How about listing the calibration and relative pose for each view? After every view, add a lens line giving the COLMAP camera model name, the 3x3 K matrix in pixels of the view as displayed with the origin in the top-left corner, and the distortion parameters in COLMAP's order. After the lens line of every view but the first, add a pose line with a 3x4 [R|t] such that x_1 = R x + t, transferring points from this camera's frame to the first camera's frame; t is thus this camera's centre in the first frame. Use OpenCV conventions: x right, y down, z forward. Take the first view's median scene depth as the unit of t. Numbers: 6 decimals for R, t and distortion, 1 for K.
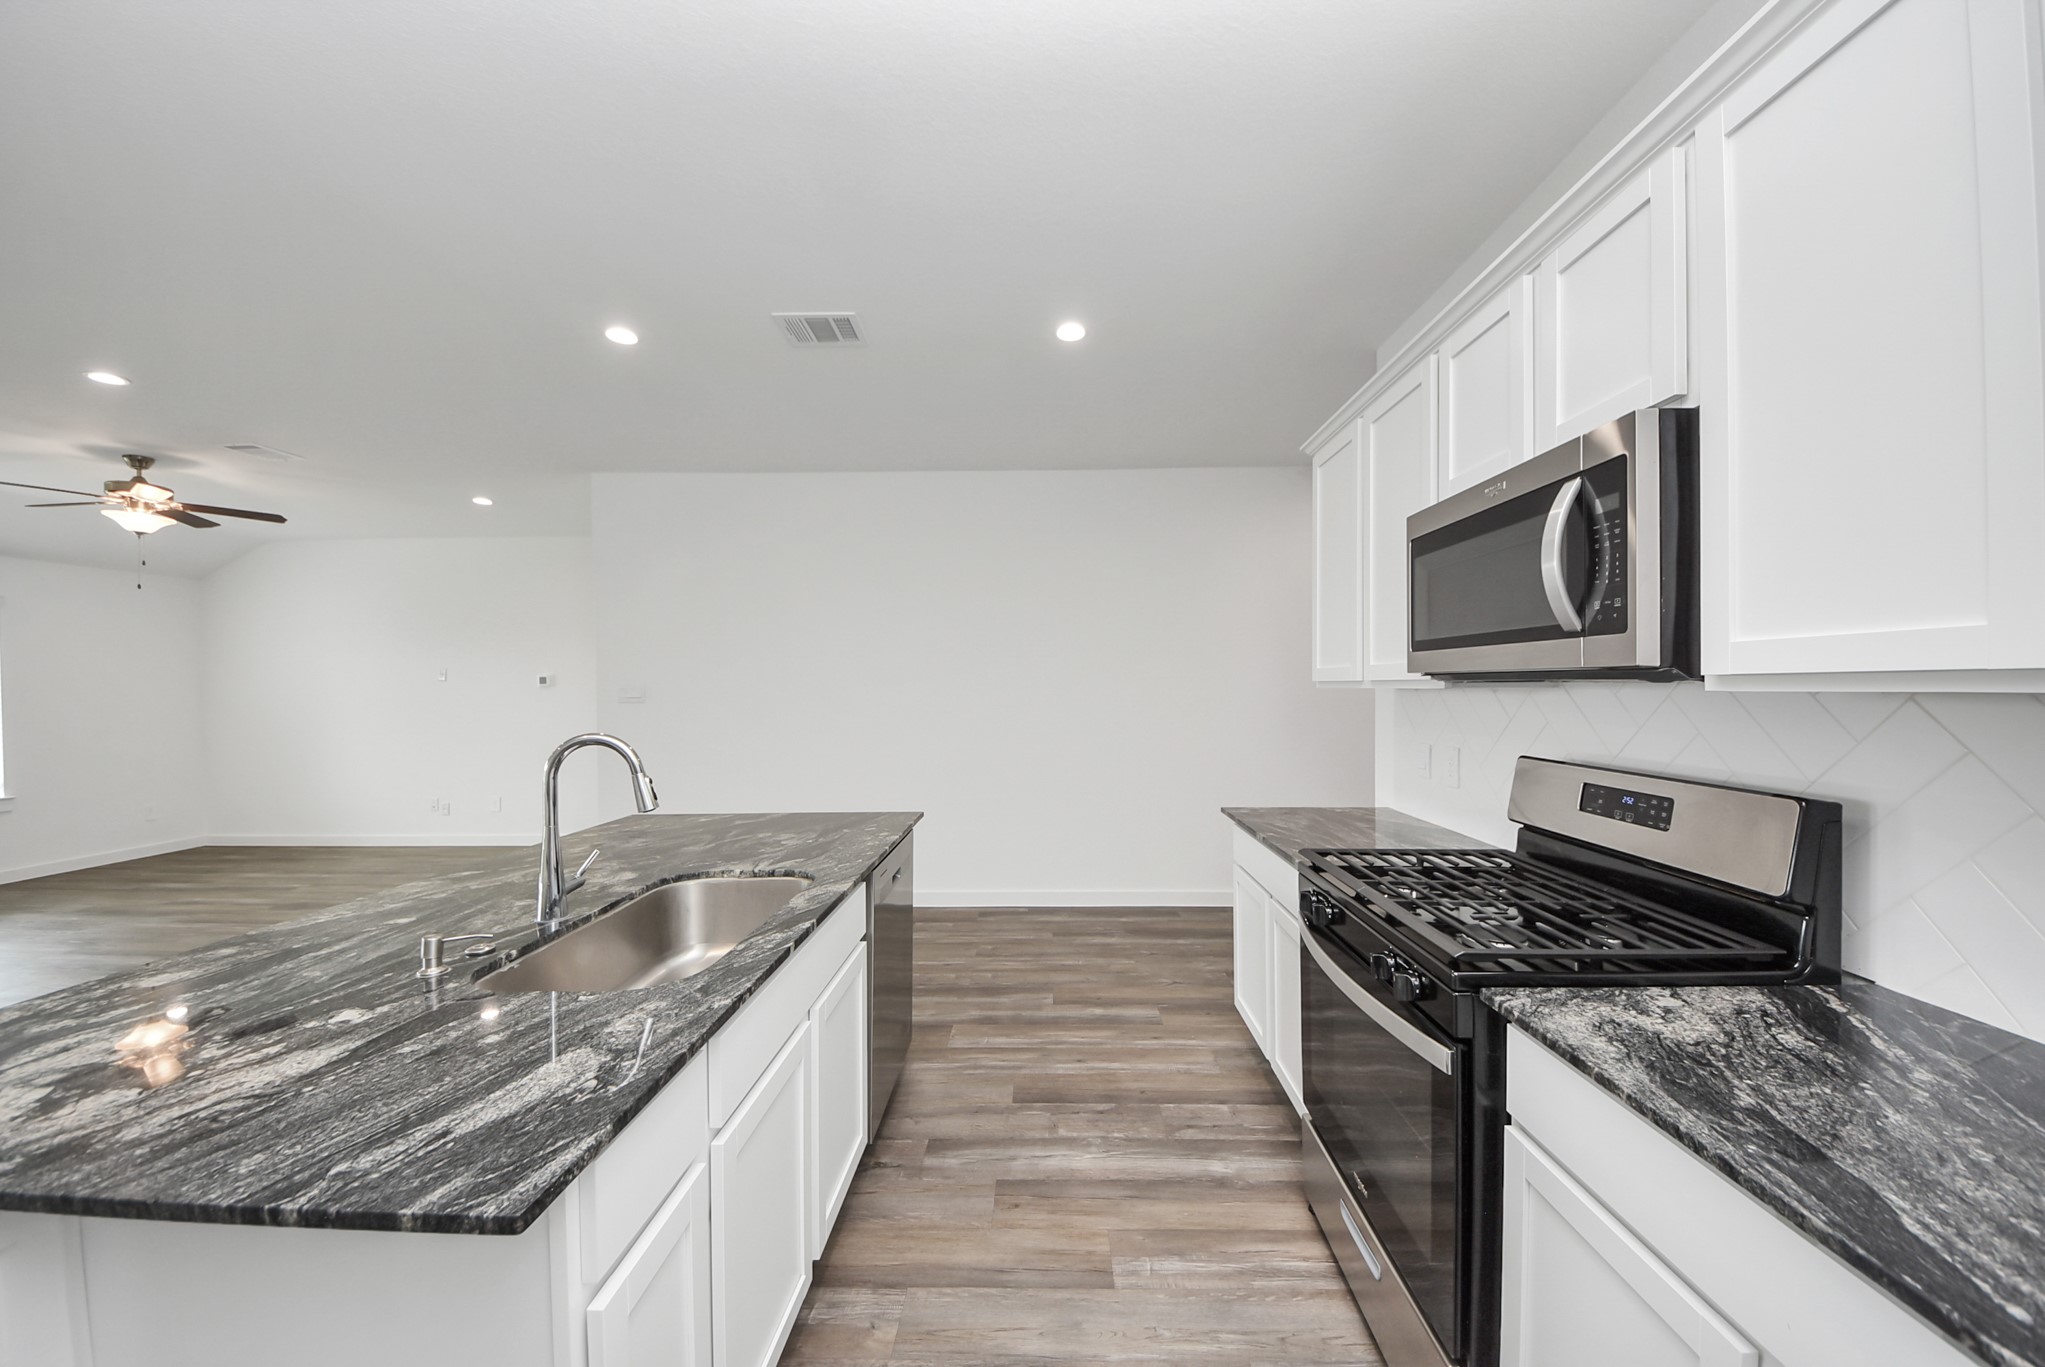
lens RADIAL K [[726.9, 0, 1022.5], [0, 726.9, 683.5], [0, 0, 1]] dist [0.049873, -0.026517]
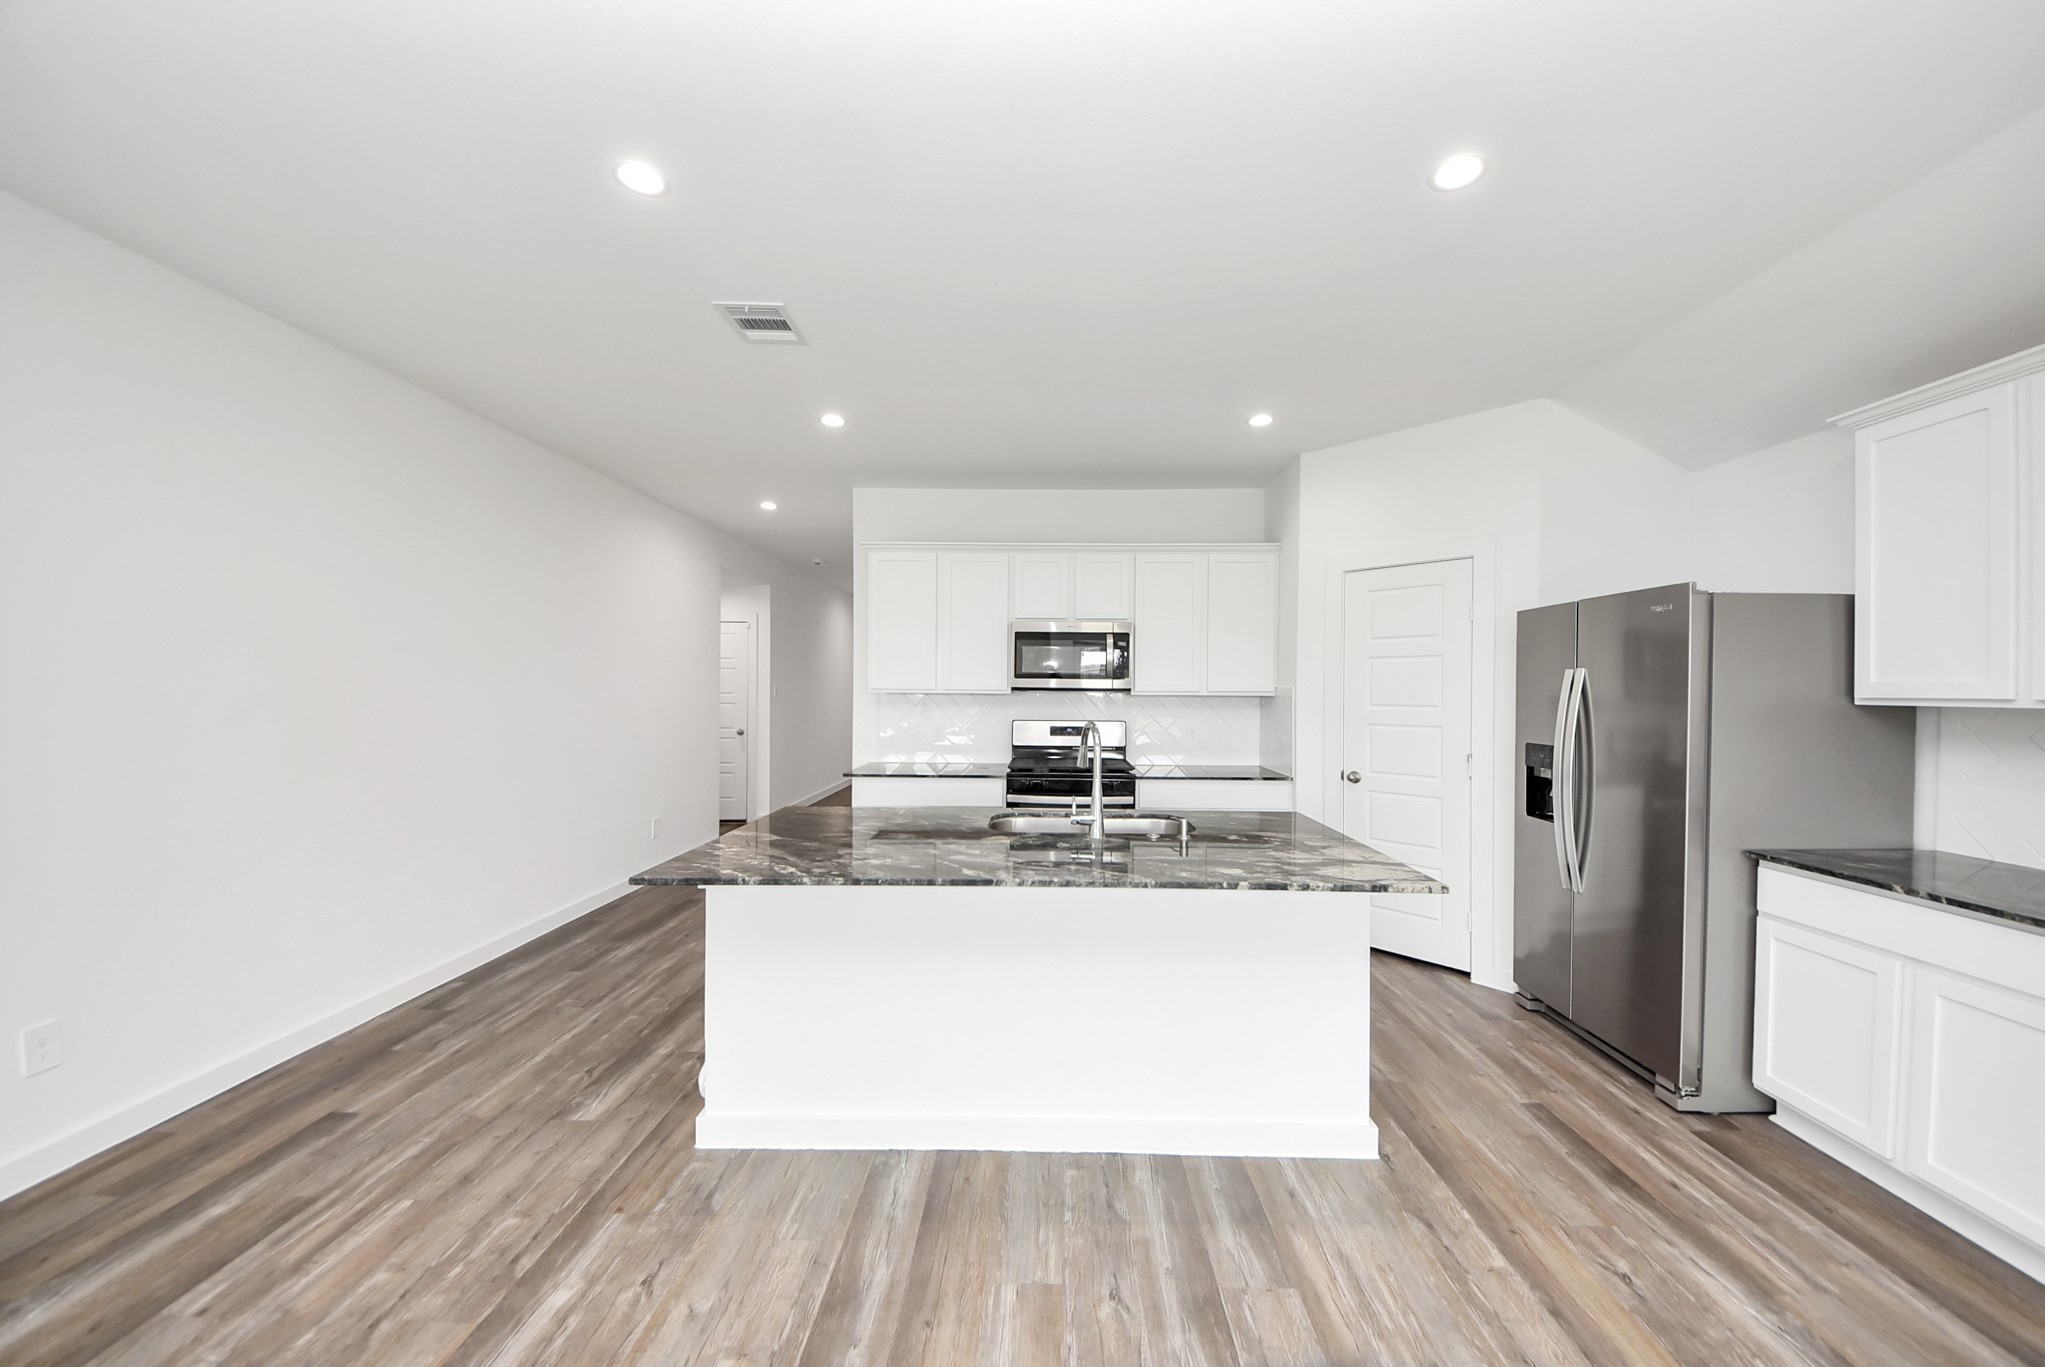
lens RADIAL K [[728.0, 0, 1053.2], [0, 728.0, 690.1], [0, 0, 1]] dist [0.049489, -0.026793]
pose [[-0.022718, 0.003506, 0.999736, -1.467063], [-0.008593, 0.999956, -0.003702, 0.005319], [-0.999705, -0.008675, -0.022687, 0.756521]]
